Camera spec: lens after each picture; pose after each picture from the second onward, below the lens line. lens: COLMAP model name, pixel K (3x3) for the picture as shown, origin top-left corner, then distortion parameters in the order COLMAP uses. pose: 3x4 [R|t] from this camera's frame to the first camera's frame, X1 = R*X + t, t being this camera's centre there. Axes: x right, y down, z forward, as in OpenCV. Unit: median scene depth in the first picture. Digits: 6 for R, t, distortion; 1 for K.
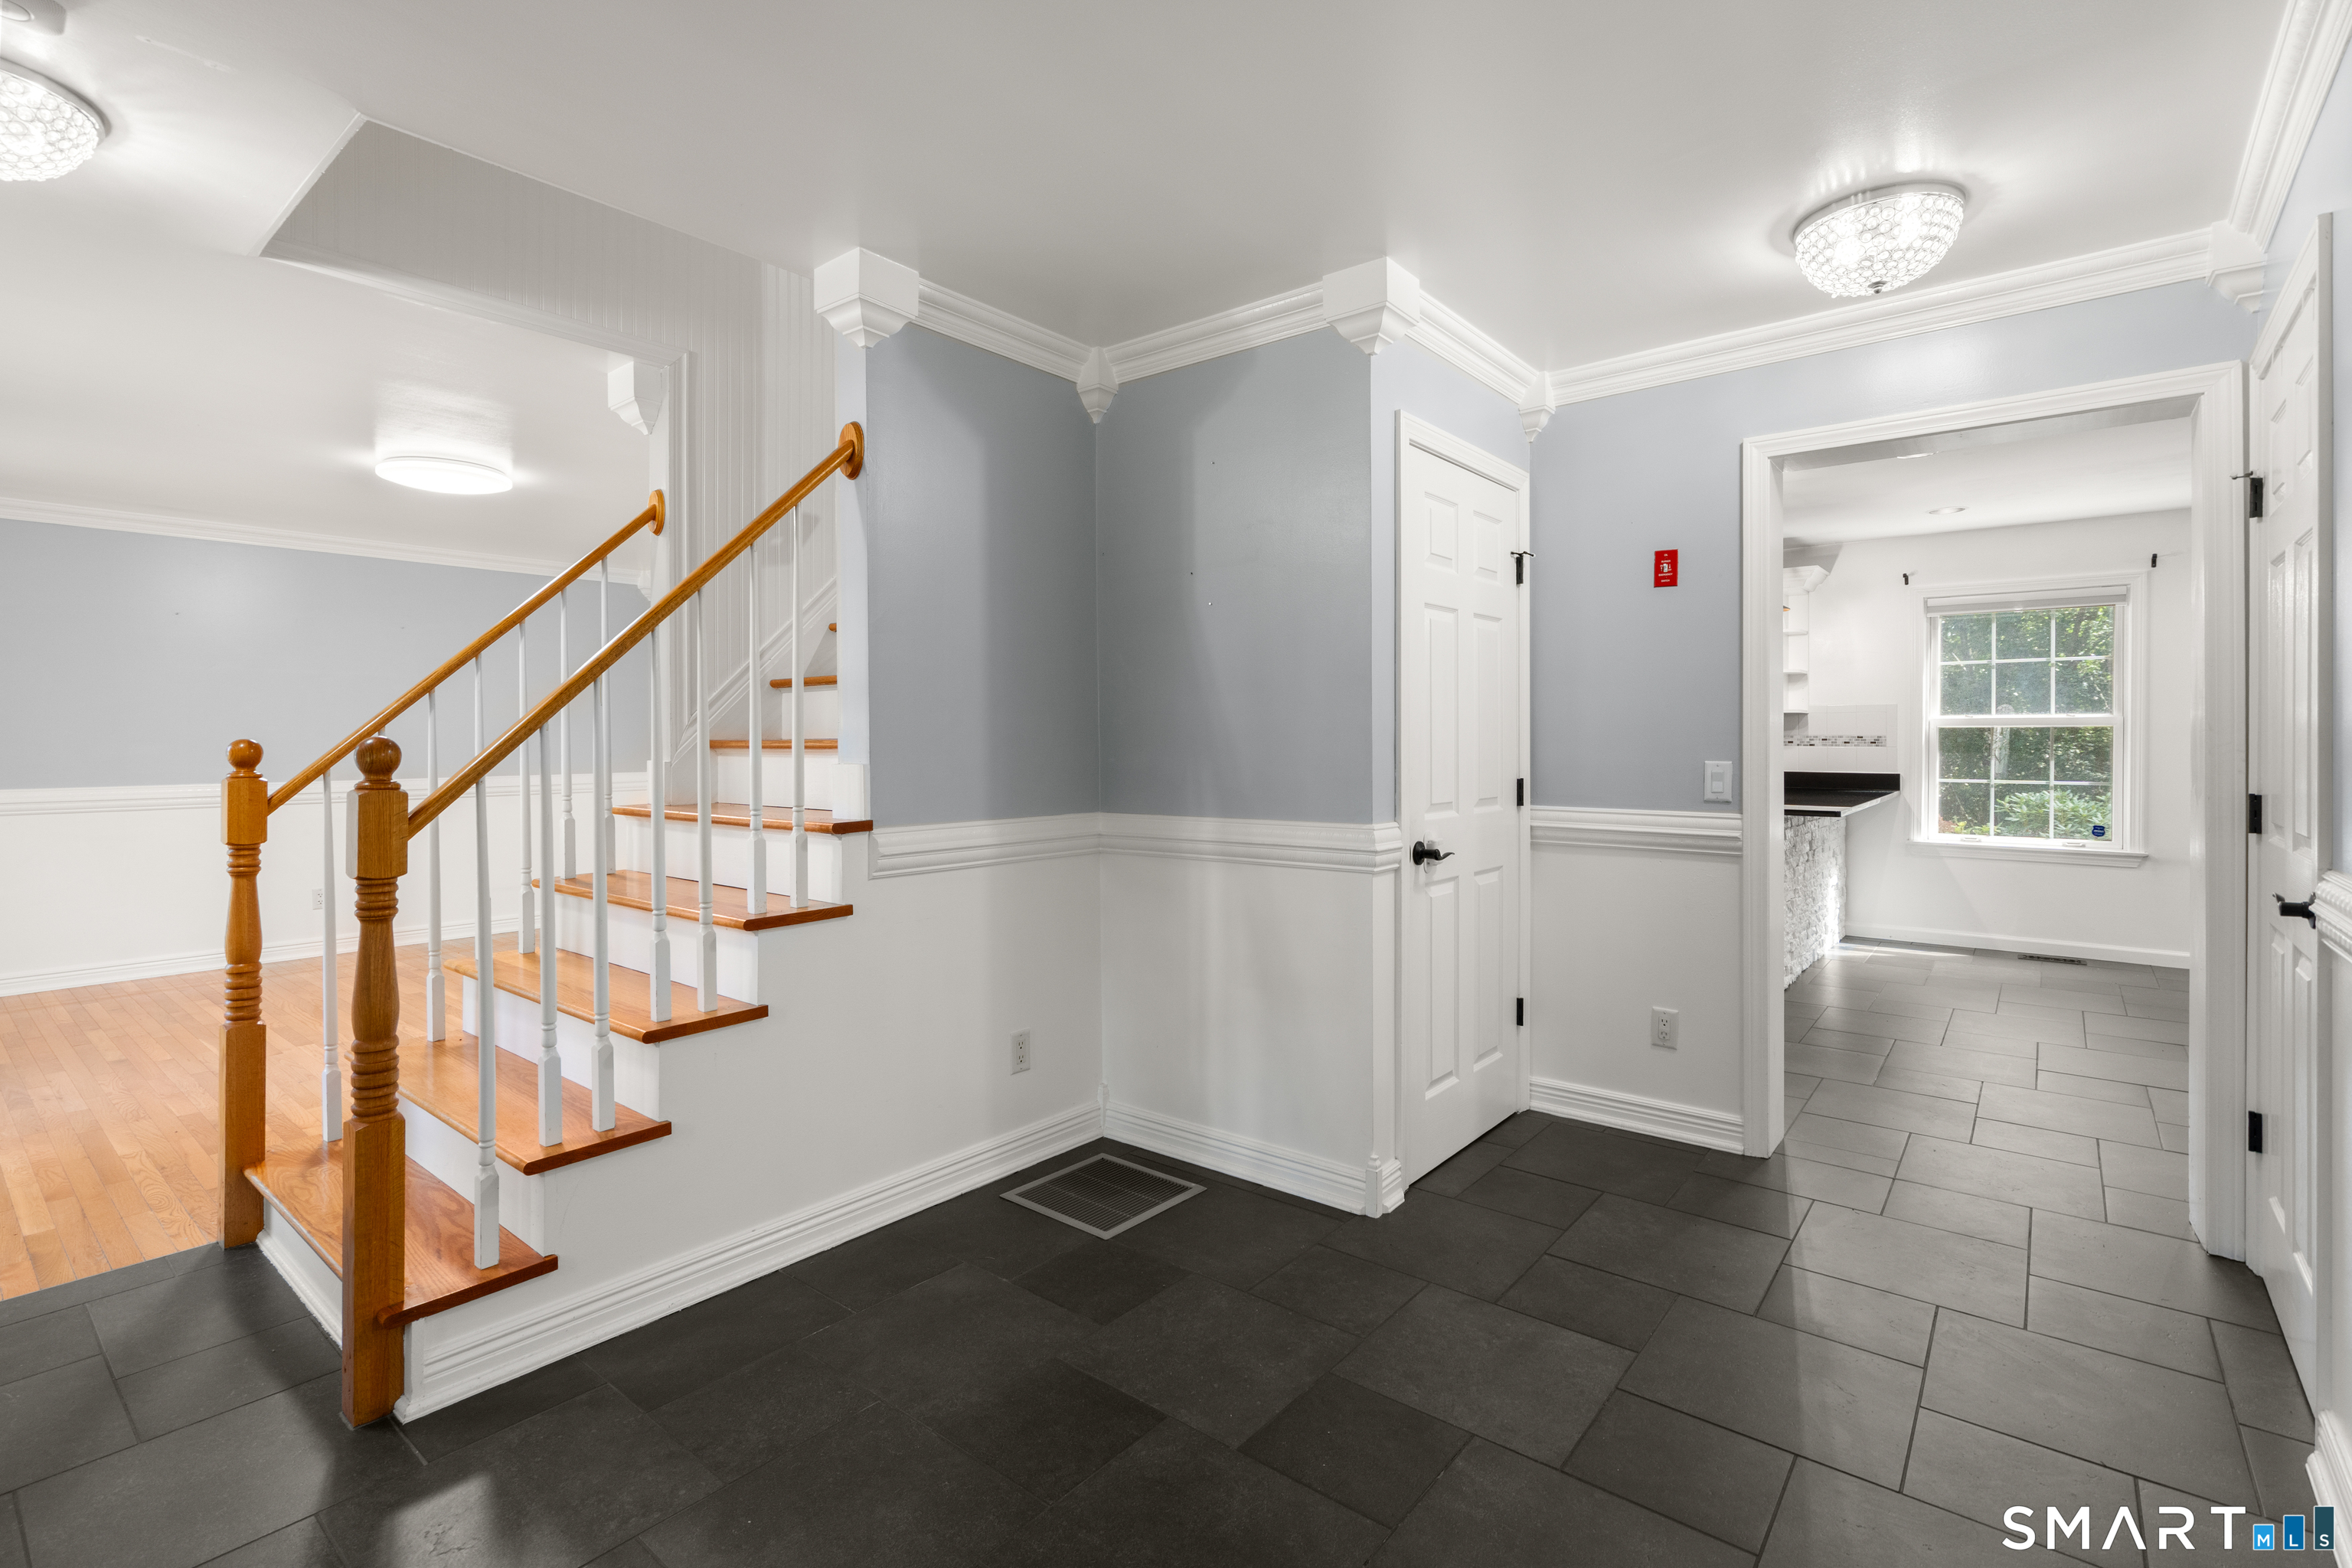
lens RADIAL K [[1073.8, 0, 1170.4], [0, 1073.8, 750.4], [0, 0, 1]] dist [0.002059, 0.000019]
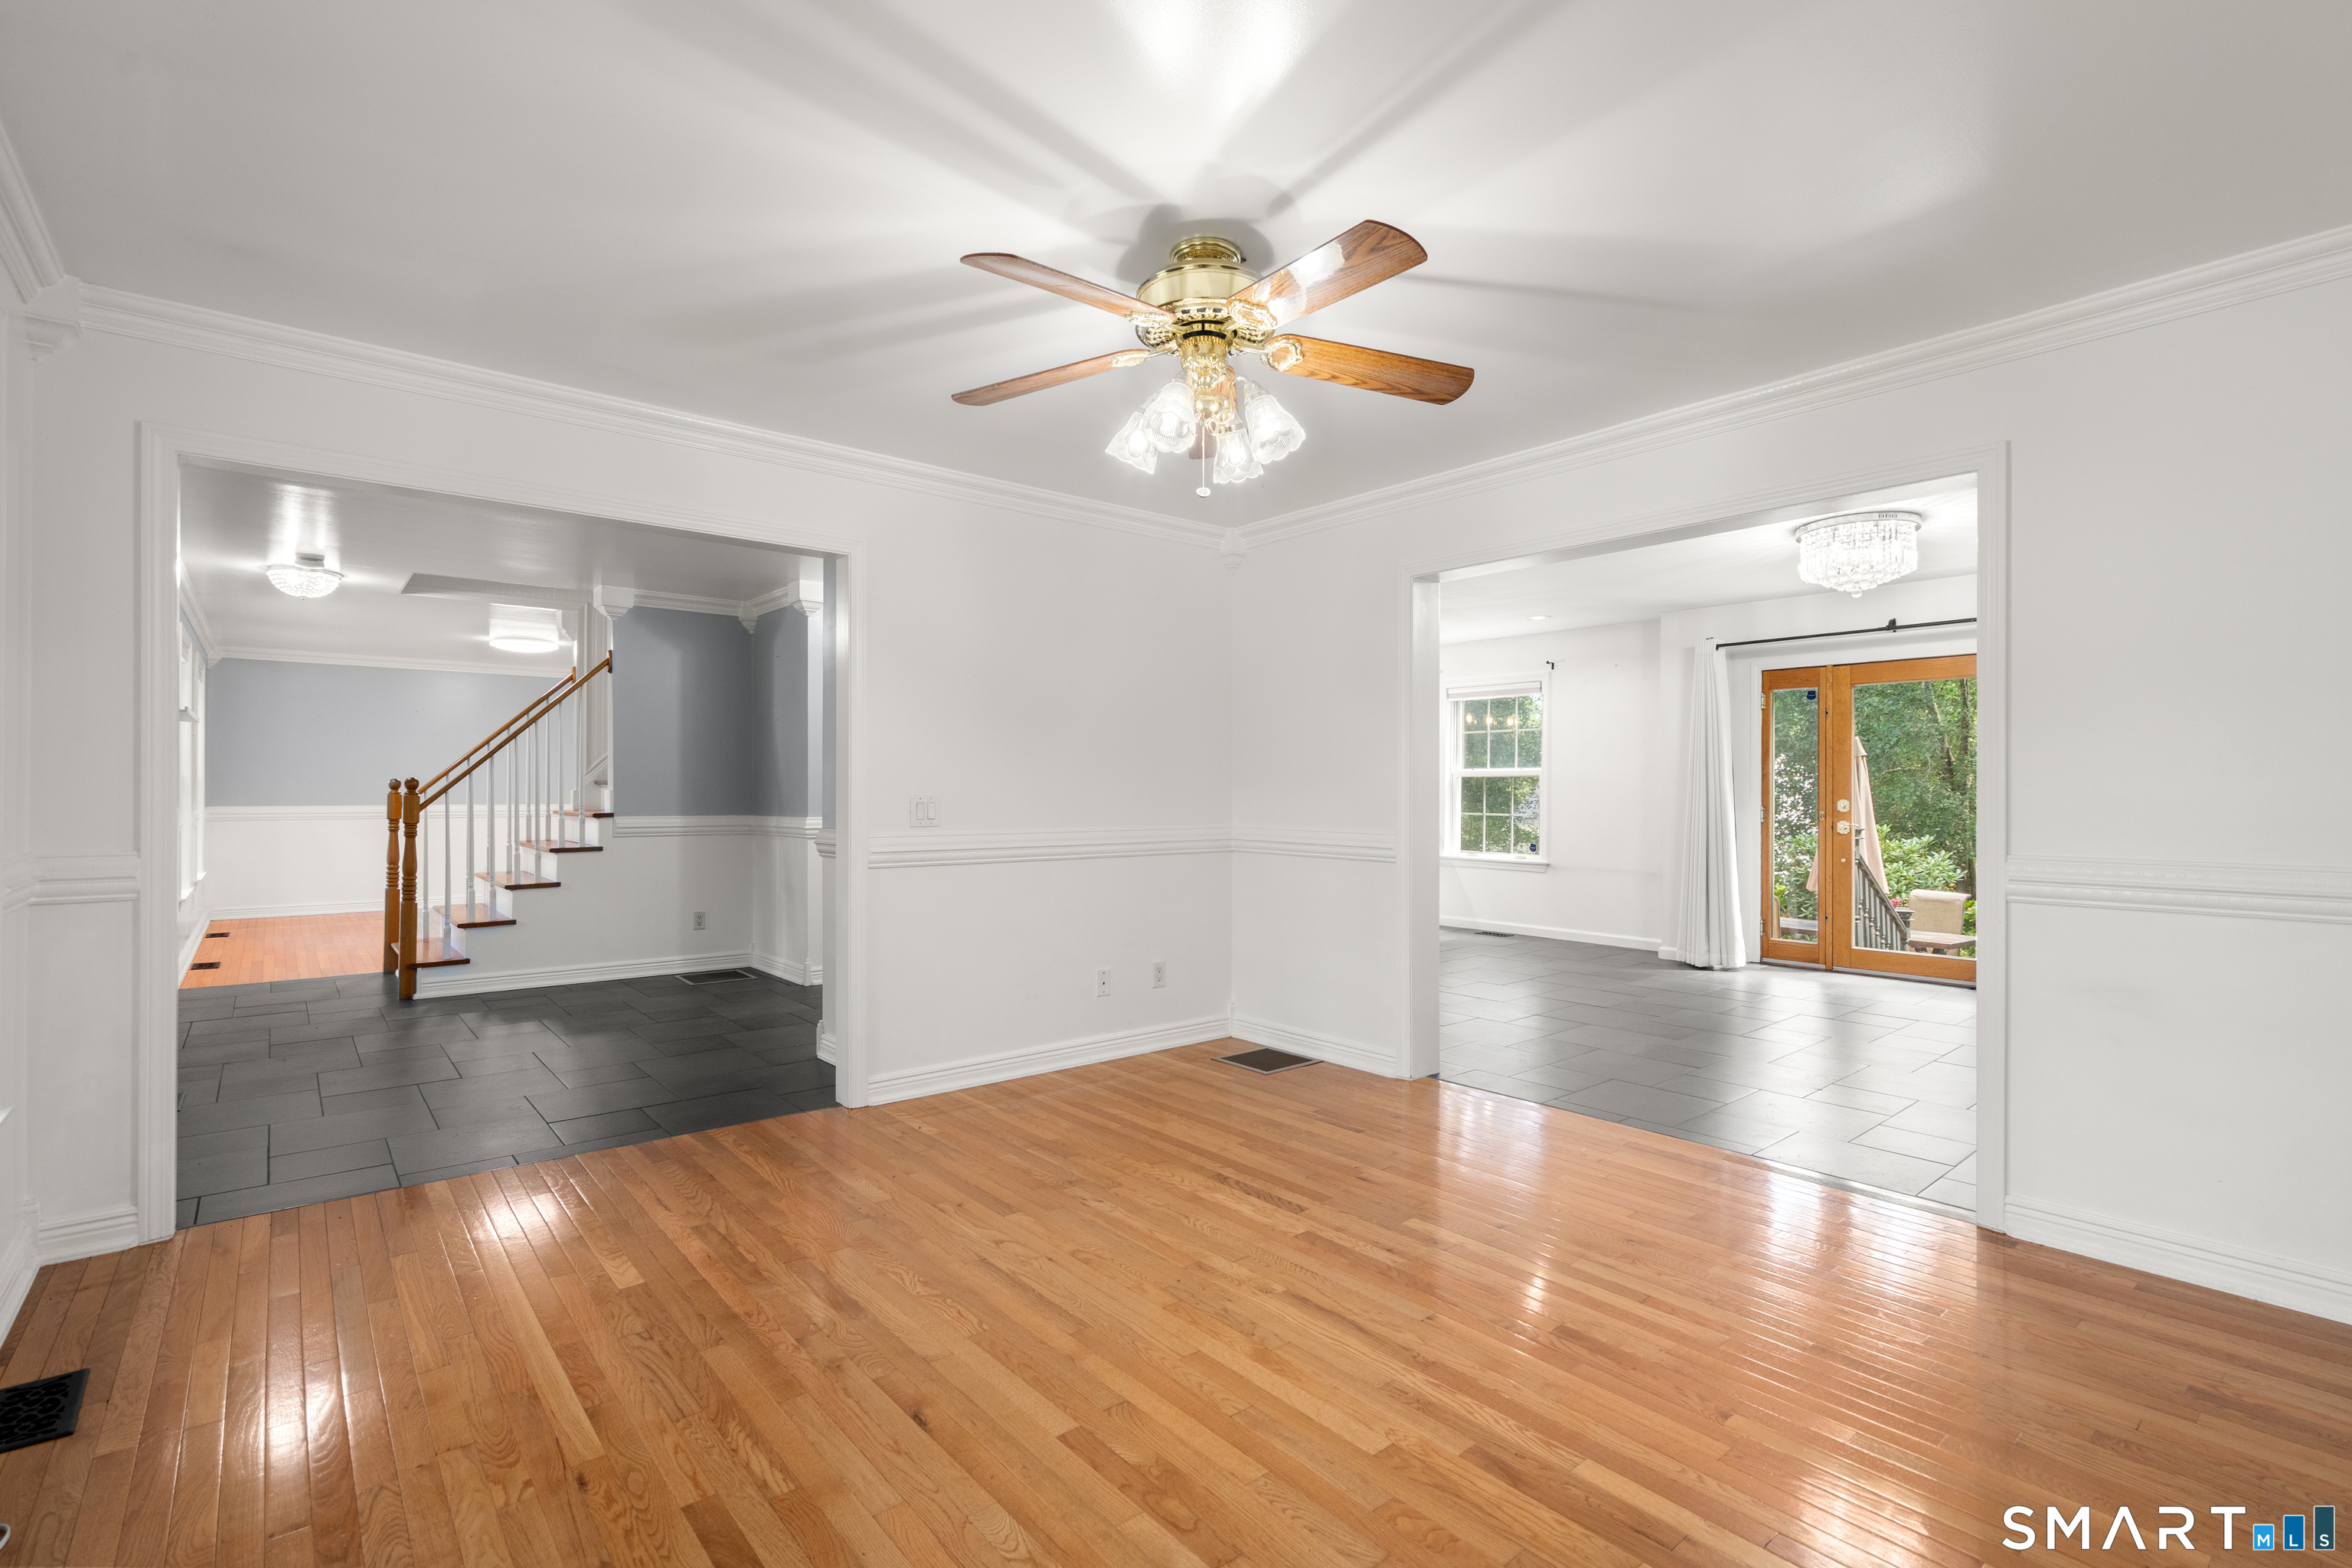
lens RADIAL K [[1073.8, 0, 1177.4], [0, 1073.8, 784.1], [0, 0, 1]] dist [0.002059, 0.000019]
pose [[0.982513, 0.005726, -0.186106, 1.316655], [-0.008090, 0.999896, -0.011943, 0.016745], [0.186018, 0.013240, 0.982457, -1.067398]]
